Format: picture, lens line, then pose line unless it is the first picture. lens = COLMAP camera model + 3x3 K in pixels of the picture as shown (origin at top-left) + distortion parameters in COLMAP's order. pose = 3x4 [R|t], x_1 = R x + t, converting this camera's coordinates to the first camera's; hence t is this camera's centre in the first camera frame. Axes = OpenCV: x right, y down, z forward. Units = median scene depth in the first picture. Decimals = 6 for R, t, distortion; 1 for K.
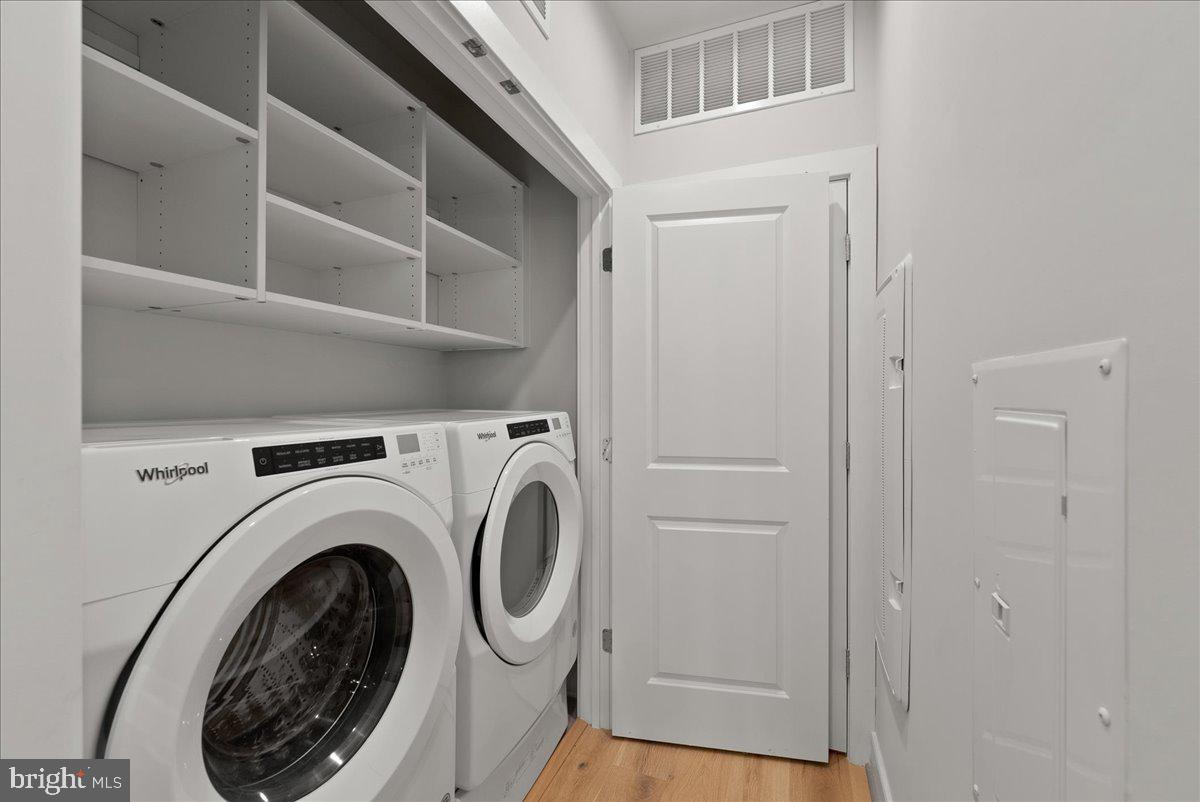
lens RADIAL K [[482.2, 0, 597.4], [0, 482.2, 402.6], [0, 0, 1]] dist [-0.003202, -0.000367]
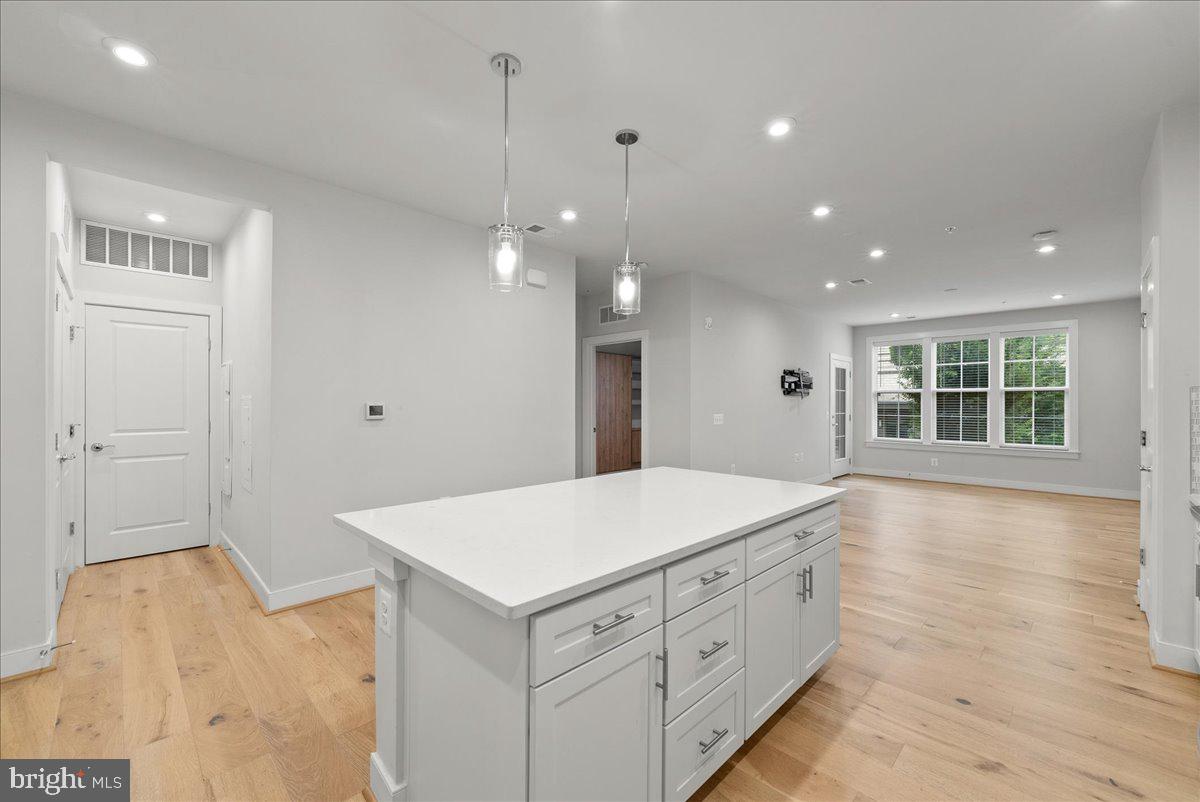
lens RADIAL K [[482.2, 0, 597.4], [0, 482.2, 402.6], [0, 0, 1]] dist [-0.003202, -0.000367]
pose [[0.398202, -0.000016, 0.917298, -0.992393], [0.007884, 0.999963, -0.003405, 0.006810], [-0.917264, 0.008587, 0.398187, -1.883355]]
